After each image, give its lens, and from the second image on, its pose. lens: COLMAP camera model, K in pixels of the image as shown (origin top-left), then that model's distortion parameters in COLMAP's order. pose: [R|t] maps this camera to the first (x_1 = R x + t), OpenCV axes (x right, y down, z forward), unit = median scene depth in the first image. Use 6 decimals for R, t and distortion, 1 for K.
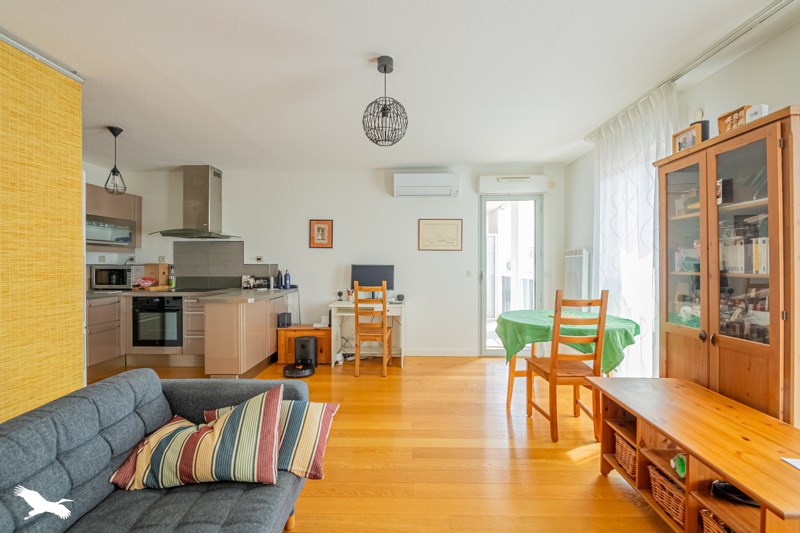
lens RADIAL K [[336.4, 0, 398.5], [0, 336.4, 264.4], [0, 0, 1]] dist [-0.016651, 0.000036]
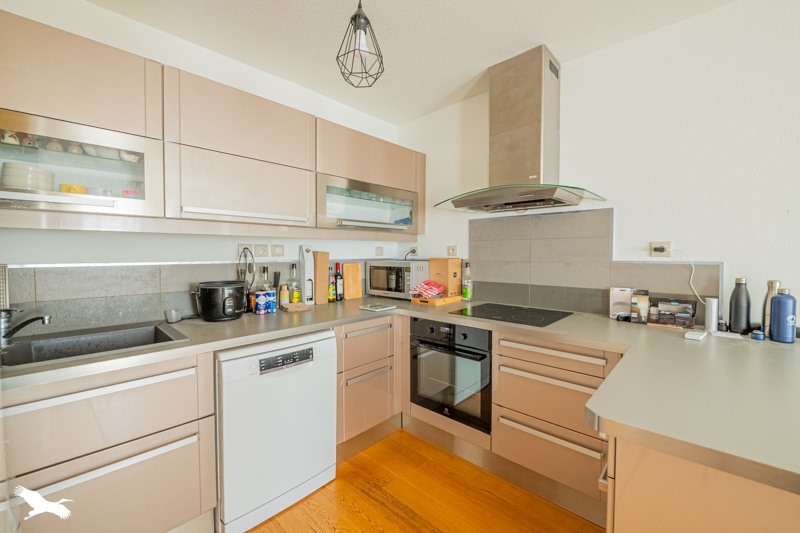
lens RADIAL K [[336.4, 0, 398.5], [0, 336.4, 264.4], [0, 0, 1]] dist [-0.016651, 0.000036]
pose [[0.730172, 0.020830, -0.682946, -0.381662], [-0.000632, 0.999555, 0.029811, -0.009661], [0.683263, -0.021335, 0.729861, 0.512788]]
